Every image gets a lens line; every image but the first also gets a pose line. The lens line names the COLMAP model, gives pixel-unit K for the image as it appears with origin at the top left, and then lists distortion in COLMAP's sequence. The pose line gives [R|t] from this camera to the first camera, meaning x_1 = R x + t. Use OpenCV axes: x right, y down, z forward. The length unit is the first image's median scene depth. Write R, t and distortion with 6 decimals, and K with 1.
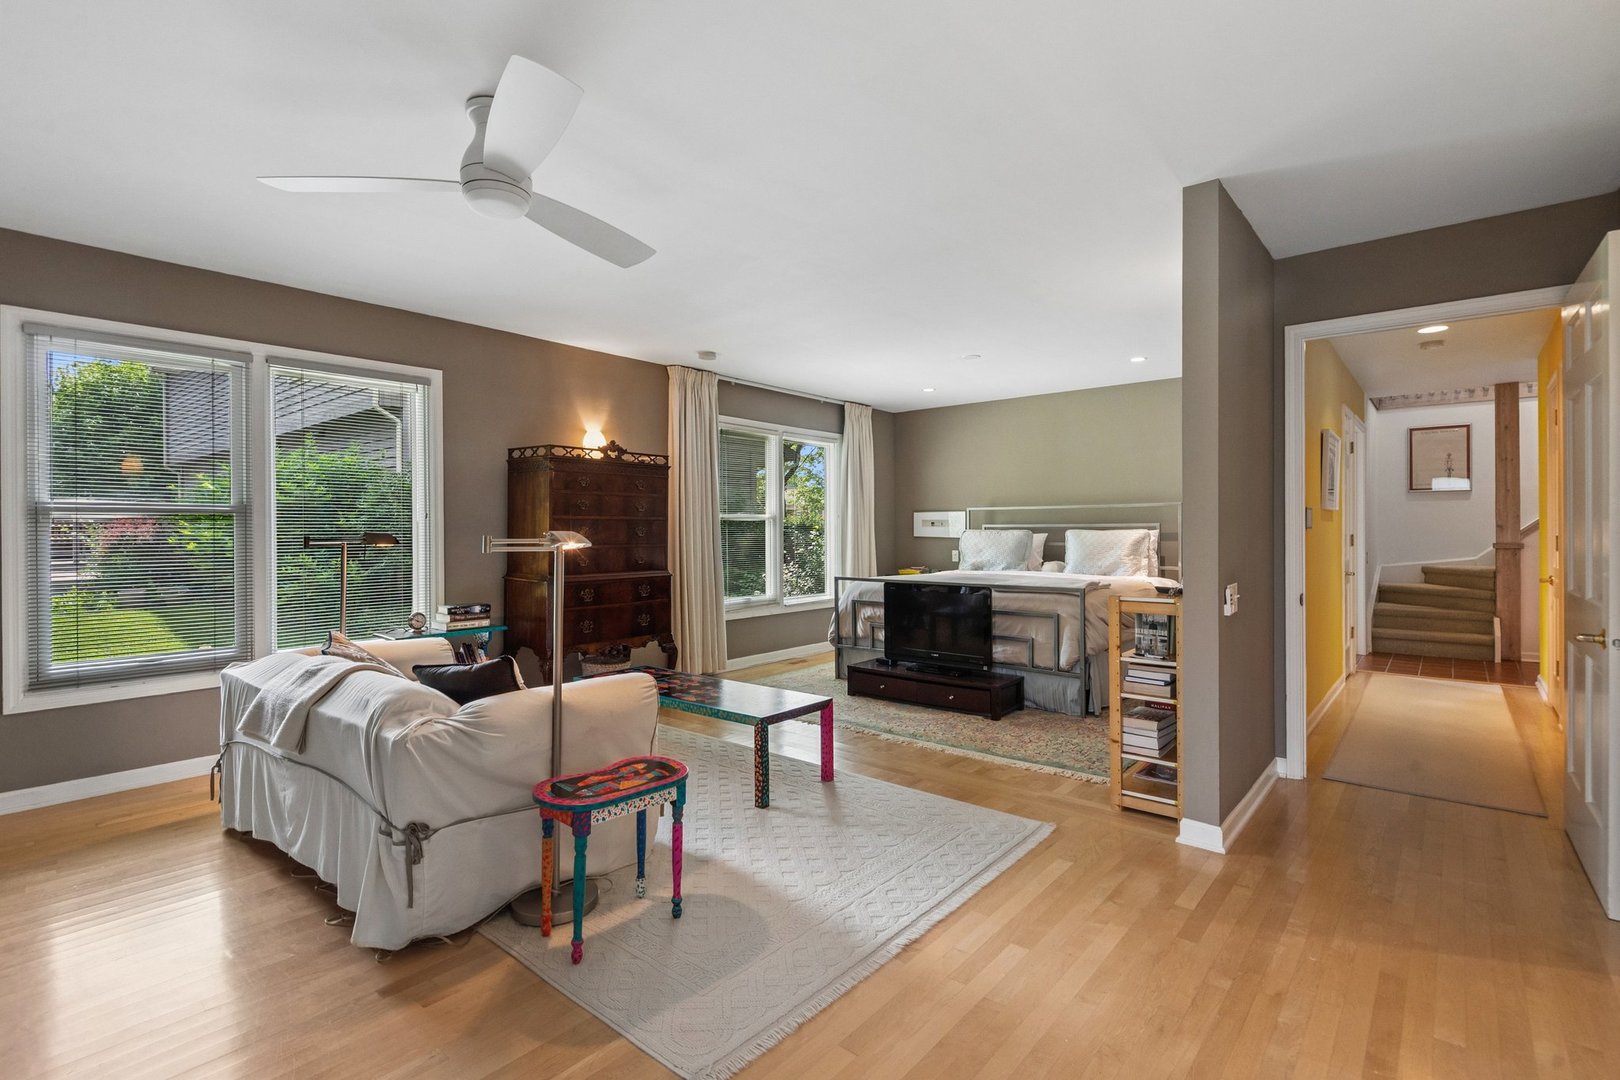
lens RADIAL K [[758.7, 0, 809.6], [0, 758.7, 537.0], [0, 0, 1]] dist [-0.005101, -0.001967]
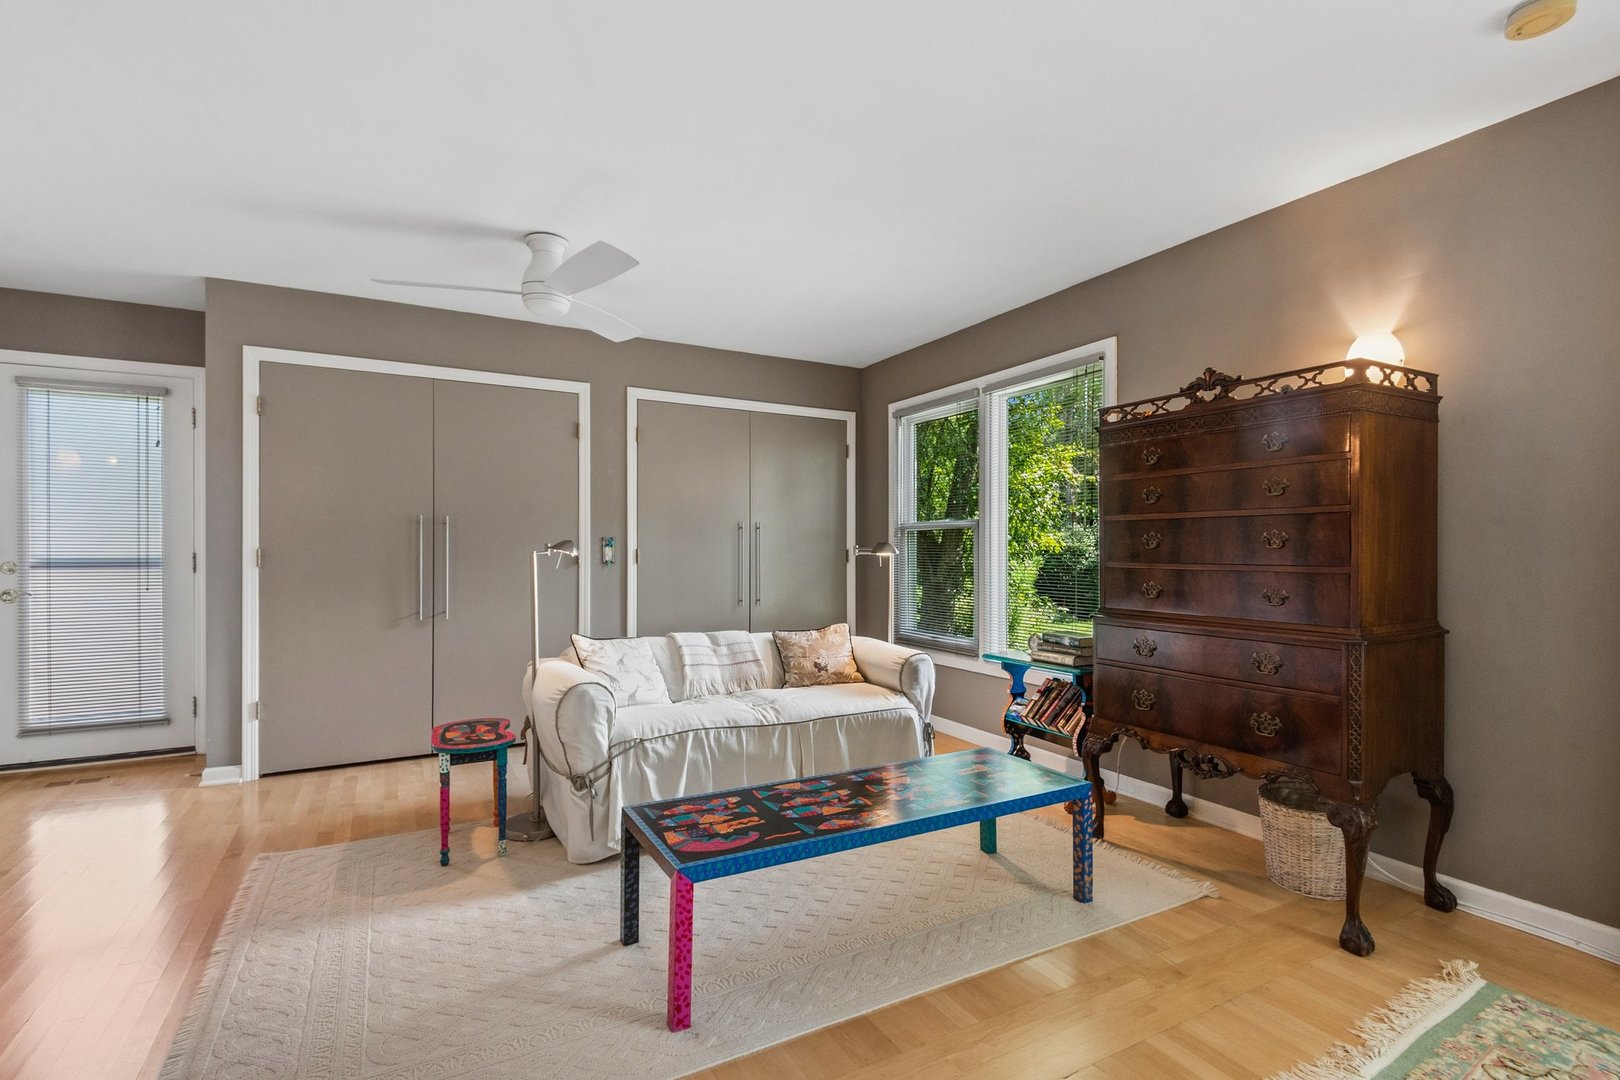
lens RADIAL K [[758.7, 0, 810.8], [0, 758.7, 544.5], [0, 0, 1]] dist [-0.005101, -0.001967]
pose [[-0.354806, 0.003426, -0.934934, 0.347318], [0.002726, 0.999993, 0.002630, -0.004424], [0.934936, -0.001616, -0.354813, 0.931384]]
